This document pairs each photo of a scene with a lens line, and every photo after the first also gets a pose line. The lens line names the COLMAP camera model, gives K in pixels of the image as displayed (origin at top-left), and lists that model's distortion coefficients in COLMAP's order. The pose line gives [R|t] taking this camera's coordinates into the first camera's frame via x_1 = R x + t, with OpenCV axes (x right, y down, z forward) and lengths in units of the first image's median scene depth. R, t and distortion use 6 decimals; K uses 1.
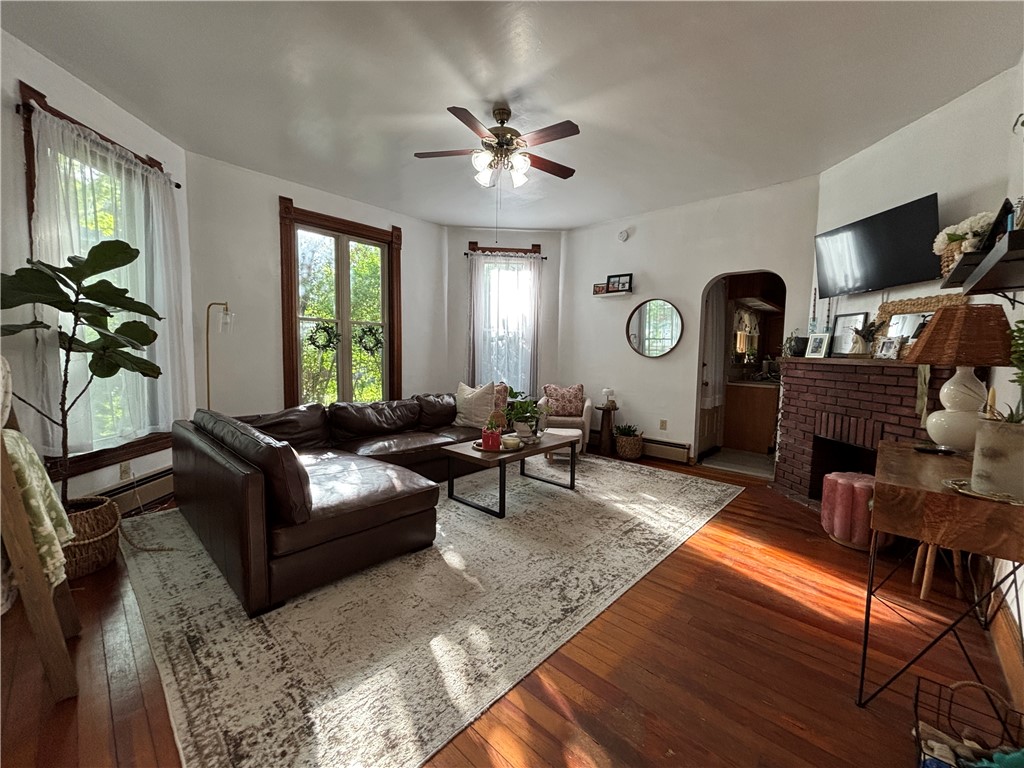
lens RADIAL K [[415.3, 0, 508.4], [0, 415.3, 383.9], [0, 0, 1]] dist [0.003742, -0.000111]
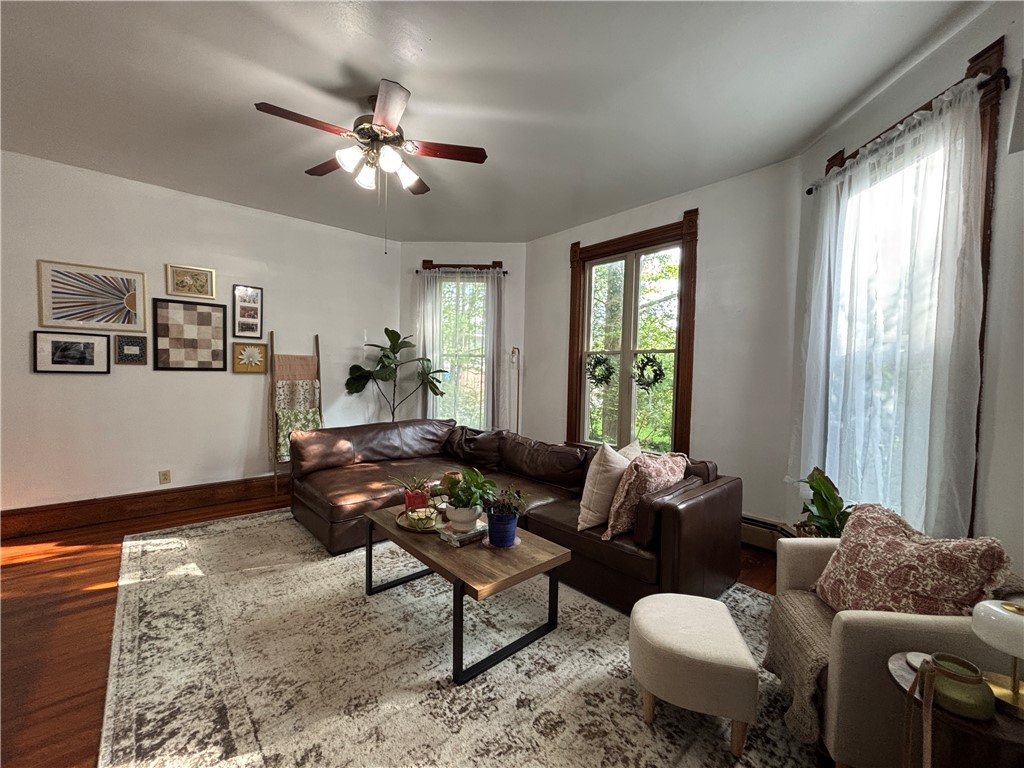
lens RADIAL K [[415.3, 0, 508.7], [0, 415.3, 388.3], [0, 0, 1]] dist [0.003742, -0.000111]
pose [[-0.097274, 0.020077, -0.995055, 0.842824], [-0.099249, 0.994617, 0.029771, -0.135640], [0.990297, 0.101654, -0.094758, 1.477164]]
